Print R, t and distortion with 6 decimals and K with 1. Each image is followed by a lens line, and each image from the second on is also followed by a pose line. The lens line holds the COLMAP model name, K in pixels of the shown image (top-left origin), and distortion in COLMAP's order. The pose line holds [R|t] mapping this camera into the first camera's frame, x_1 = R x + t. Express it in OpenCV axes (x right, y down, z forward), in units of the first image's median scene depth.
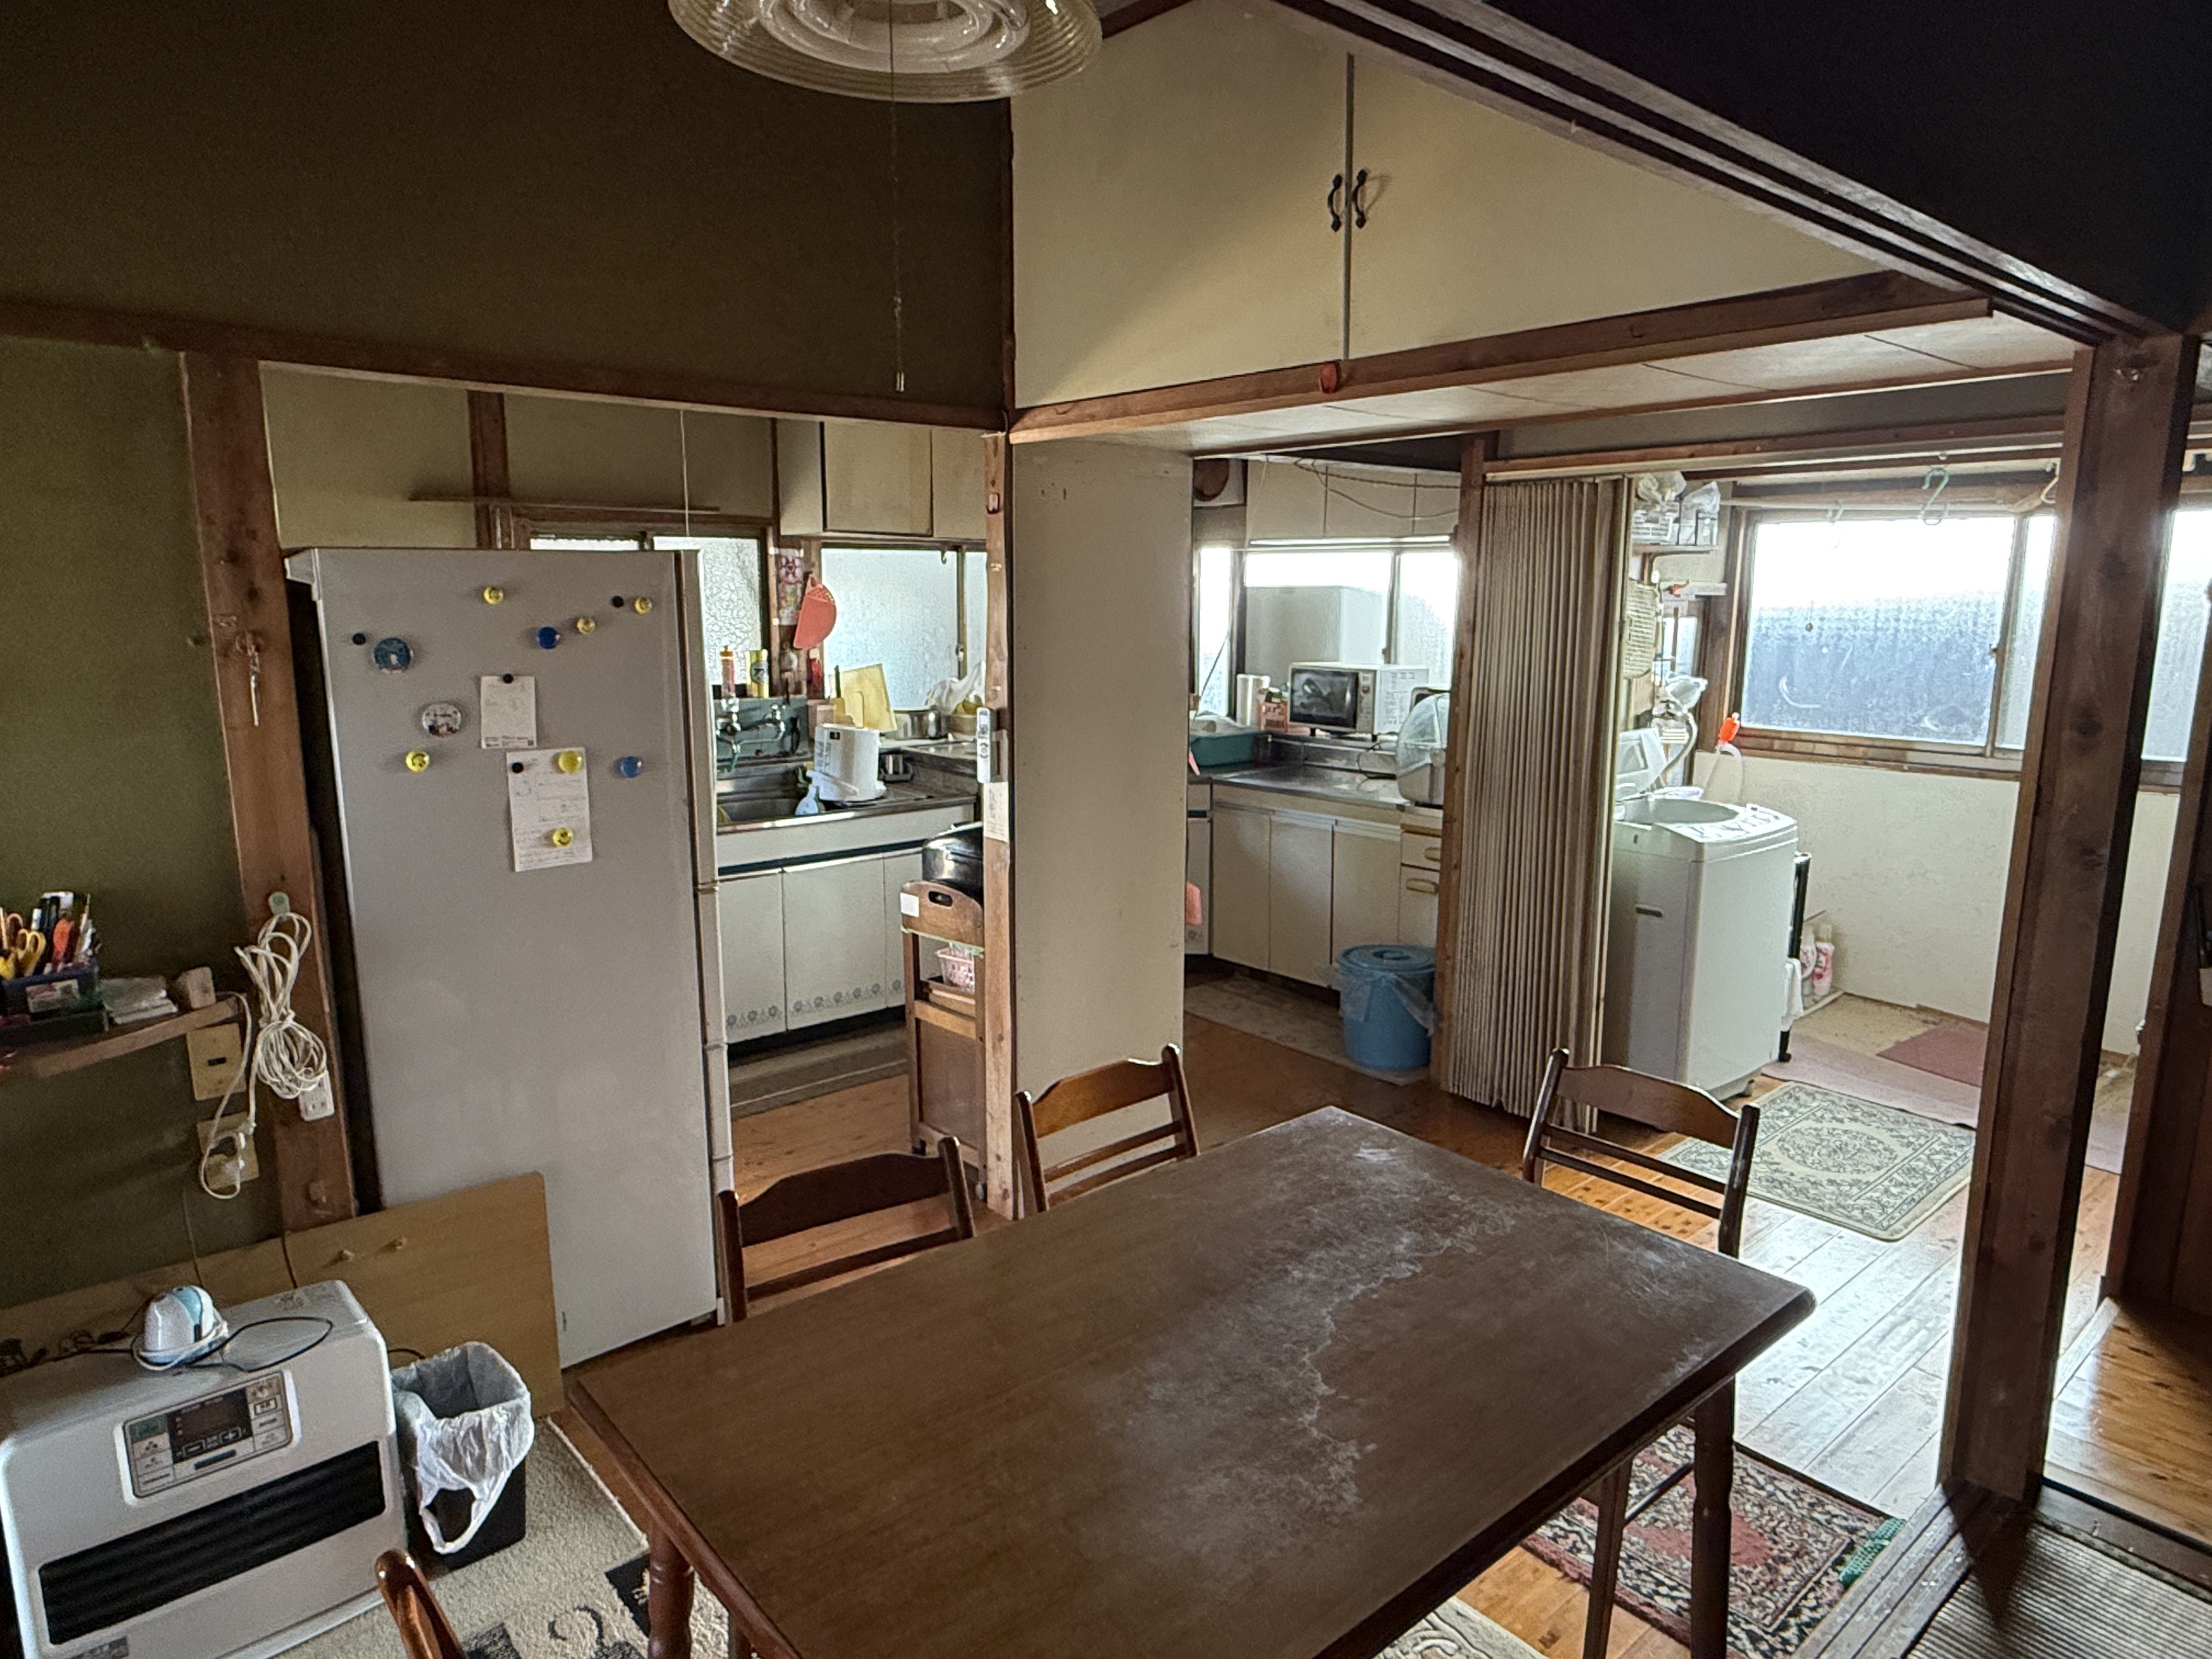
lens RADIAL K [[1345.6, 0, 1106.0], [0, 1345.6, 829.5], [0, 0, 1]] dist [-0.005253, -0.001776]
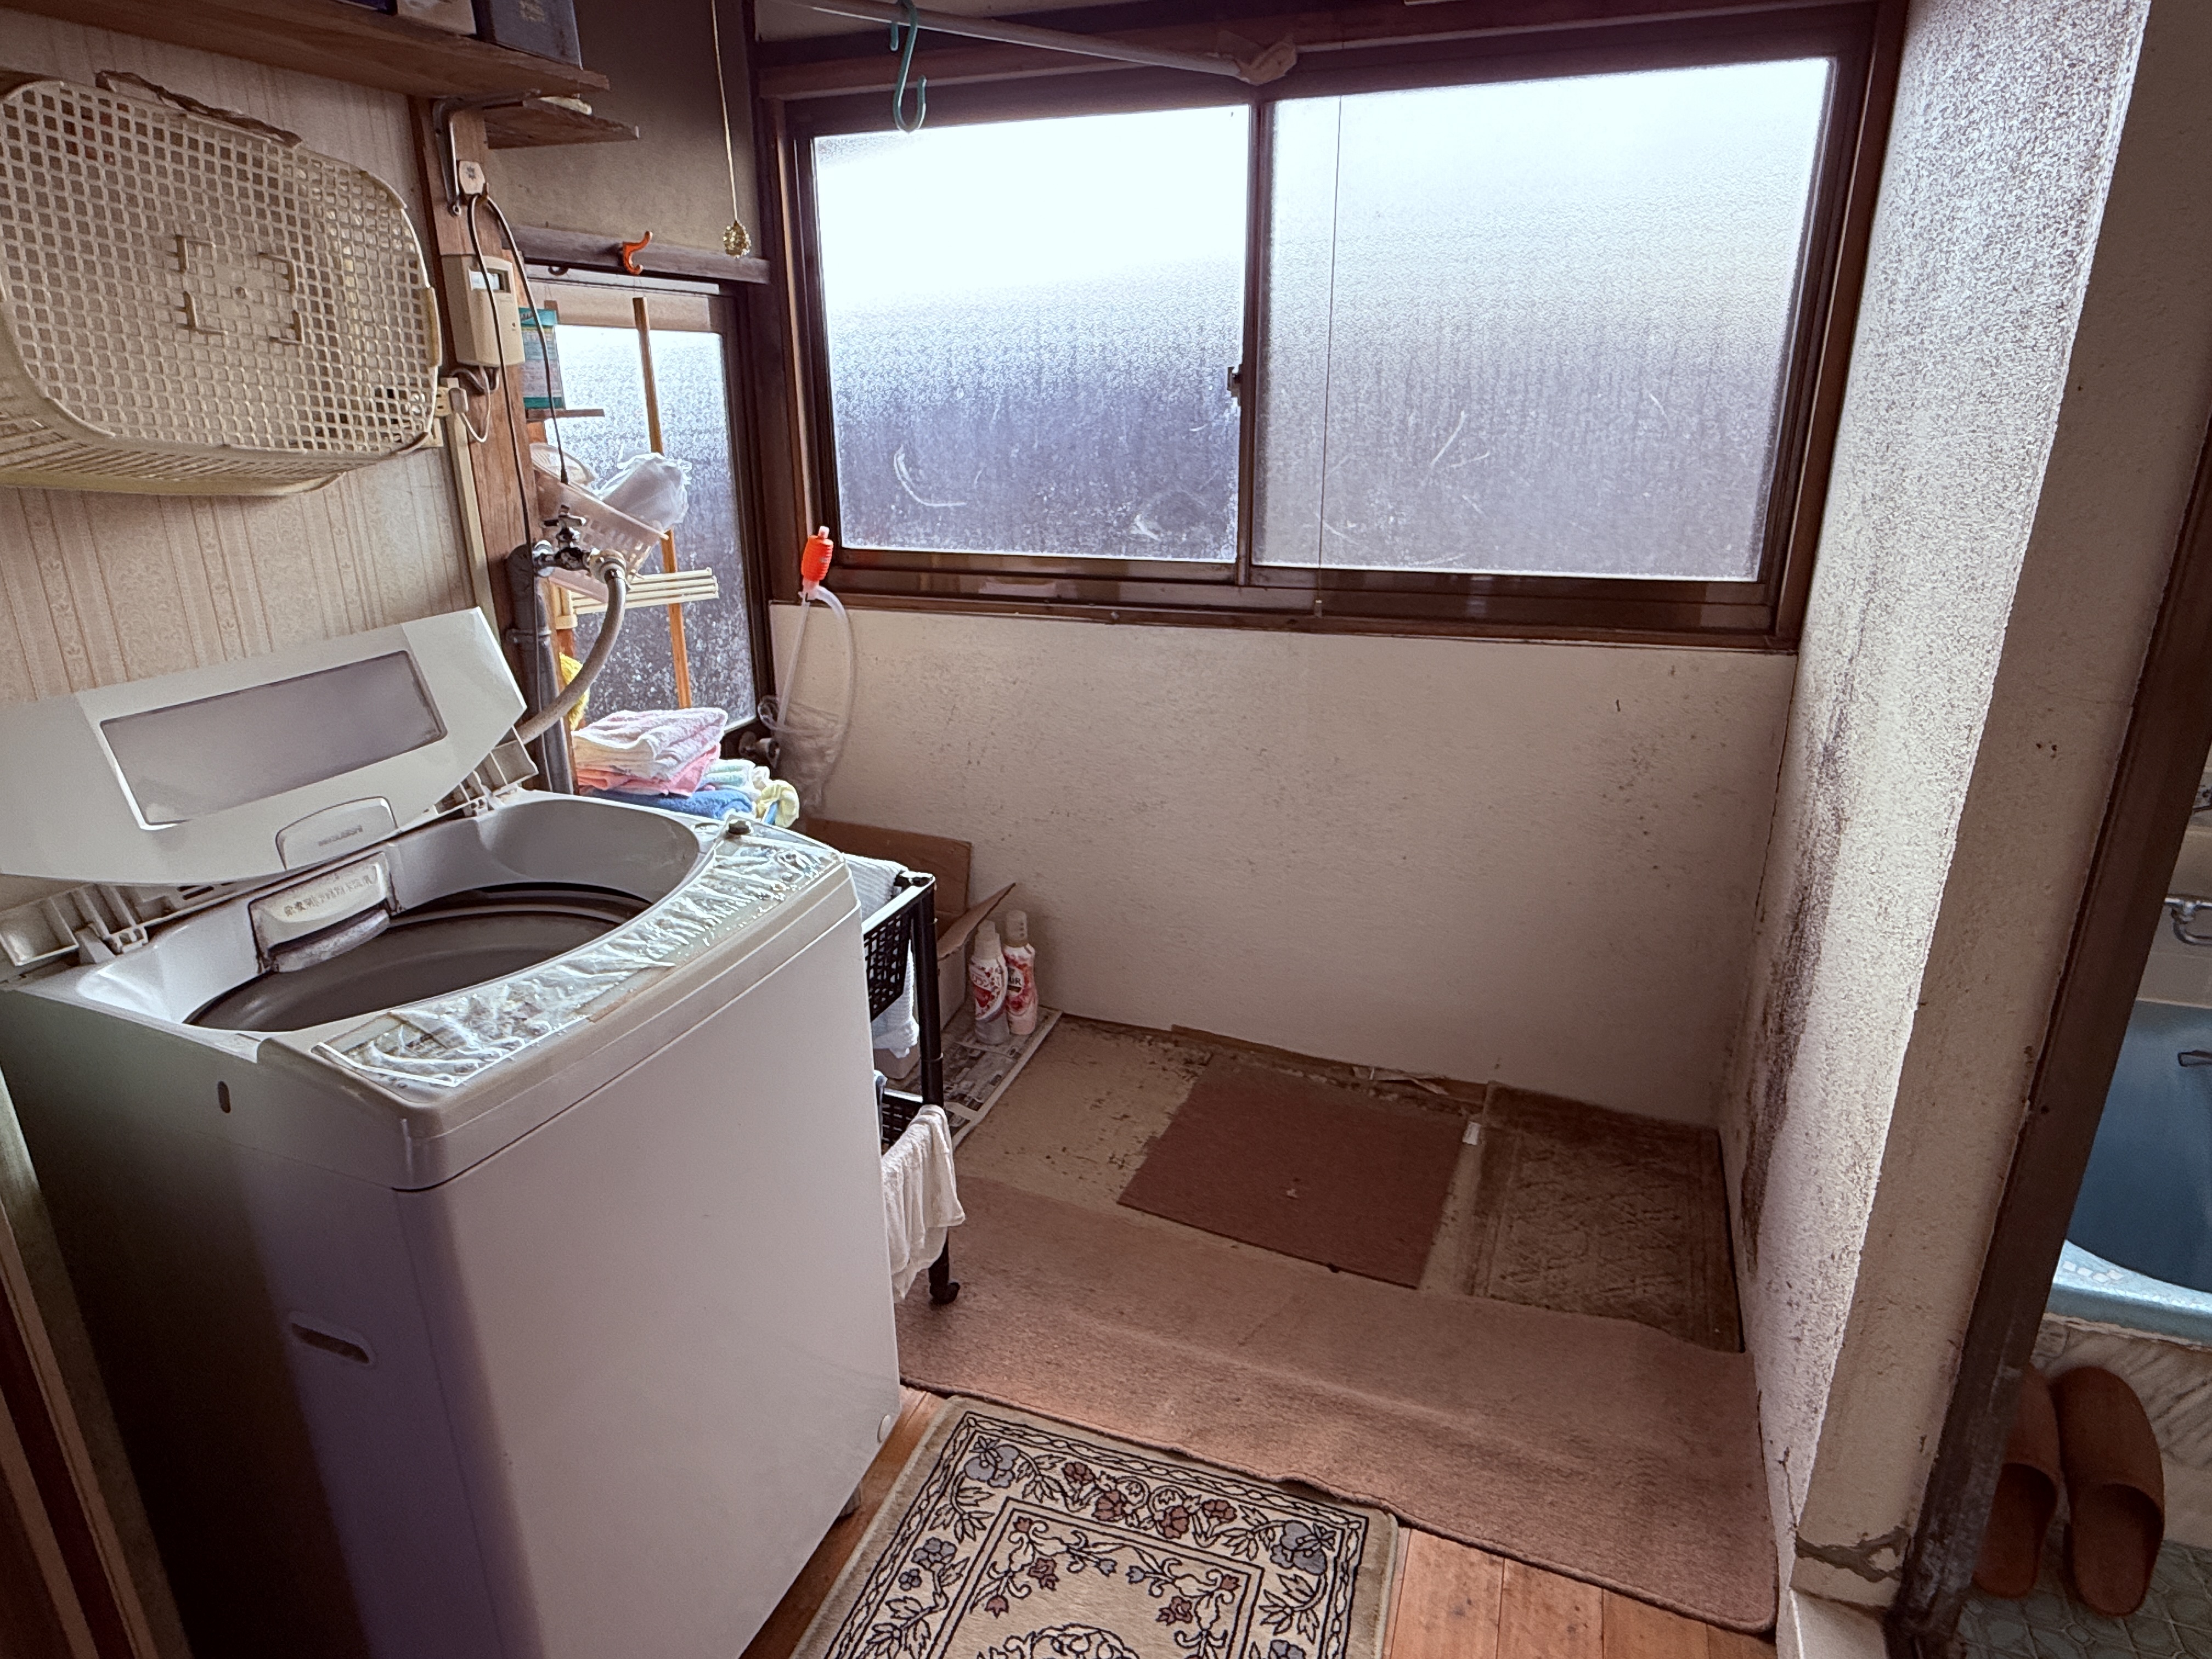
lens RADIAL K [[1287.3, 0, 1106.0], [0, 1287.3, 829.5], [0, 0, 1]] dist [-0.002018, -0.000246]
pose [[0.865619, -0.175462, 0.468952, 0.343678], [0.099462, 0.978181, 0.182401, -0.057305], [-0.490724, -0.111247, 0.864184, 0.559575]]
